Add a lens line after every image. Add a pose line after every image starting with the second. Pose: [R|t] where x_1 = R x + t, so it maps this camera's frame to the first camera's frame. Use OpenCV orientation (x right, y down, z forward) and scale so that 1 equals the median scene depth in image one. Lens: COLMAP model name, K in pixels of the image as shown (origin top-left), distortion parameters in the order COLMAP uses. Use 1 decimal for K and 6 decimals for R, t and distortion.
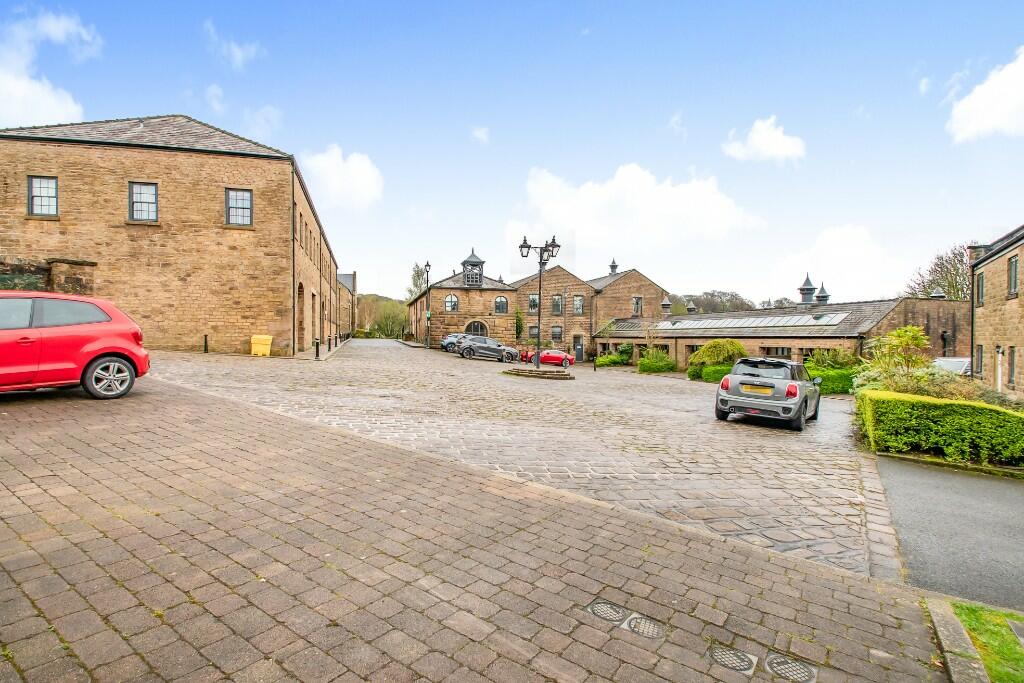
lens RADIAL K [[499.7, 0, 511.2], [0, 499.7, 345.1], [0, 0, 1]] dist [-0.006386, -0.010414]
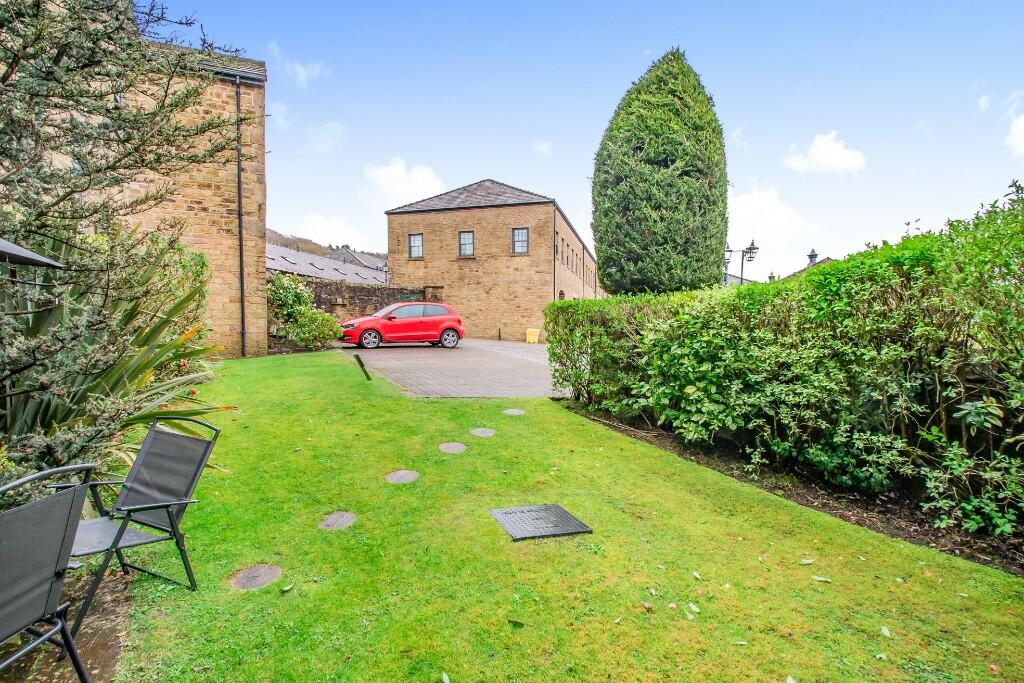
lens RADIAL K [[499.7, 0, 508.6], [0, 499.7, 353.4], [0, 0, 1]] dist [-0.006386, -0.010414]
pose [[0.847662, 0.015920, -0.530297, 0.206435], [-0.010132, 0.999853, 0.013822, 0.032138], [0.530439, -0.006344, 0.847699, -0.259841]]
